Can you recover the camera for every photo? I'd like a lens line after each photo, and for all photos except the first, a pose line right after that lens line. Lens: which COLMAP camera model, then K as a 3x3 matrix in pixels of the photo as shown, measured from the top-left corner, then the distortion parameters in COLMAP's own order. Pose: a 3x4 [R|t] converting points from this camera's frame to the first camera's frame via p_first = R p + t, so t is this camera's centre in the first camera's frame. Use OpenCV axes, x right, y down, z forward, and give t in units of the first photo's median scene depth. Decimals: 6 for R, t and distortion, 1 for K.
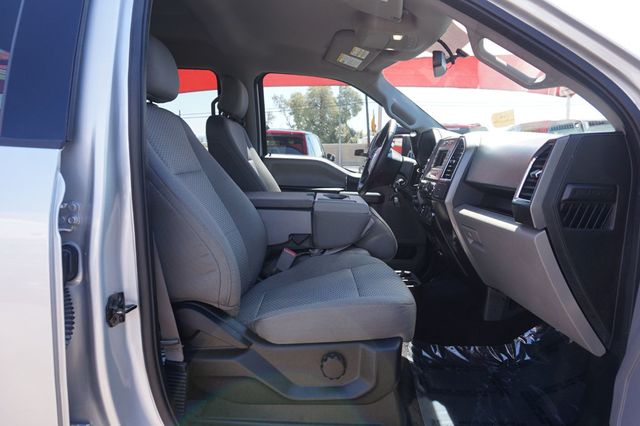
lens RADIAL K [[436.1, 0, 319.9], [0, 436.1, 212.8], [0, 0, 1]] dist [-0.026505, 0.024730]
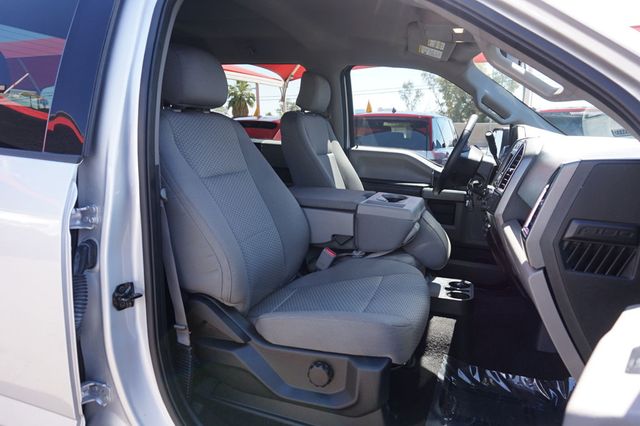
lens RADIAL K [[436.1, 0, 324.0], [0, 436.1, 213.6], [0, 0, 1]] dist [-0.026505, 0.024730]
pose [[0.944764, 0.074582, -0.319152, 0.236625], [-0.057175, 0.996337, 0.063583, -0.064024], [0.322725, -0.041823, 0.945568, 0.032029]]
